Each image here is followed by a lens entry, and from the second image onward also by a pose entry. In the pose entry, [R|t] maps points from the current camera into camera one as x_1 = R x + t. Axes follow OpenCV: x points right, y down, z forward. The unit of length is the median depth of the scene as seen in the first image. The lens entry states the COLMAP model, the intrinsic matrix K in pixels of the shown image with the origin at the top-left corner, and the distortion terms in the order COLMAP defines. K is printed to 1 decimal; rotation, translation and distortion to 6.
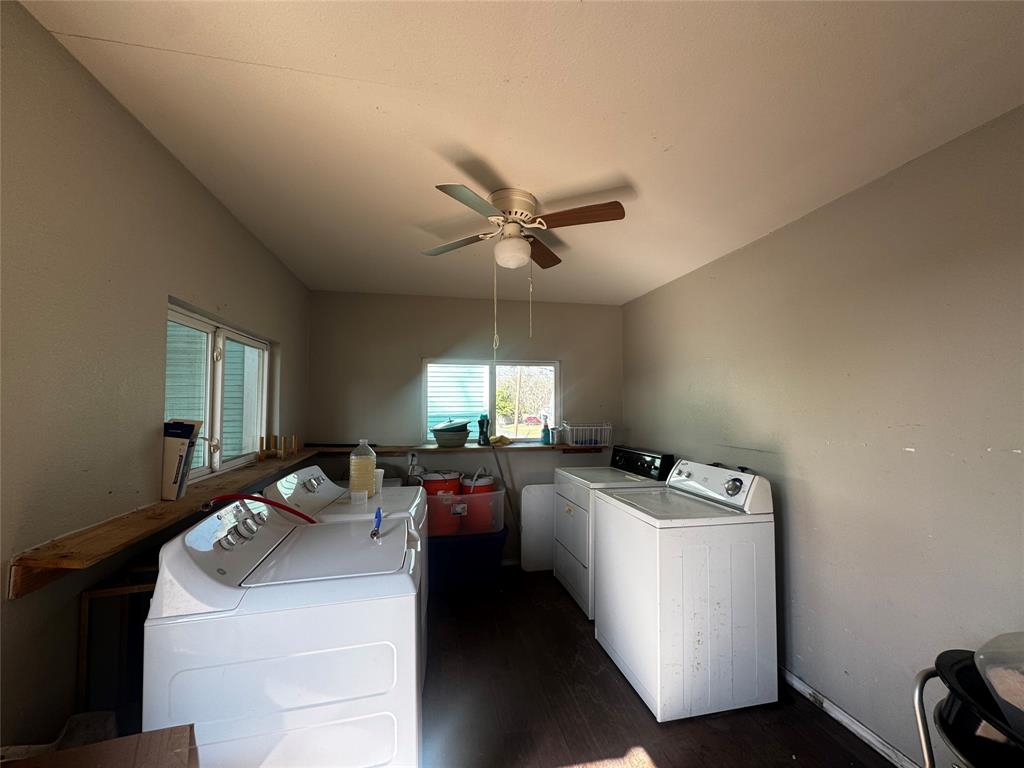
lens RADIAL K [[407.5, 0, 517.9], [0, 407.5, 383.0], [0, 0, 1]] dist [0.003397, 0.000009]
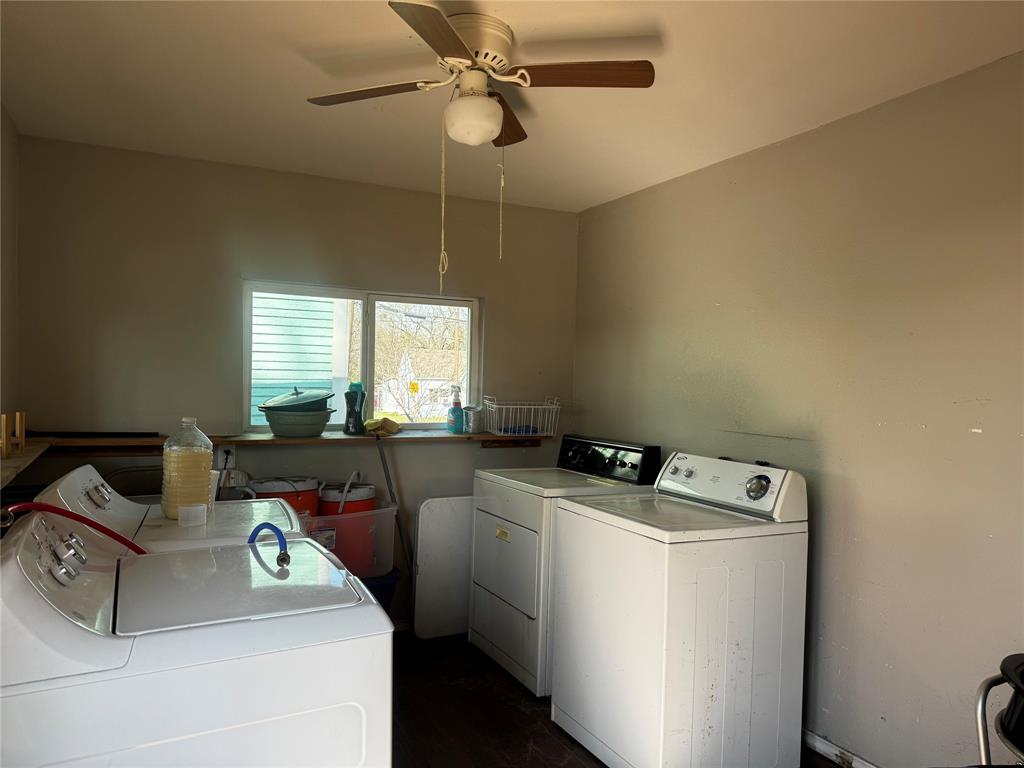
lens RADIAL K [[717.2, 0, 513.1], [0, 717.2, 384.9], [0, 0, 1]] dist [0.076757, -0.086263]
pose [[0.968112, 0.018323, 0.249845, -0.195192], [-0.034522, 0.997564, 0.060608, 0.014742], [-0.248126, -0.067301, 0.966387, -0.099500]]
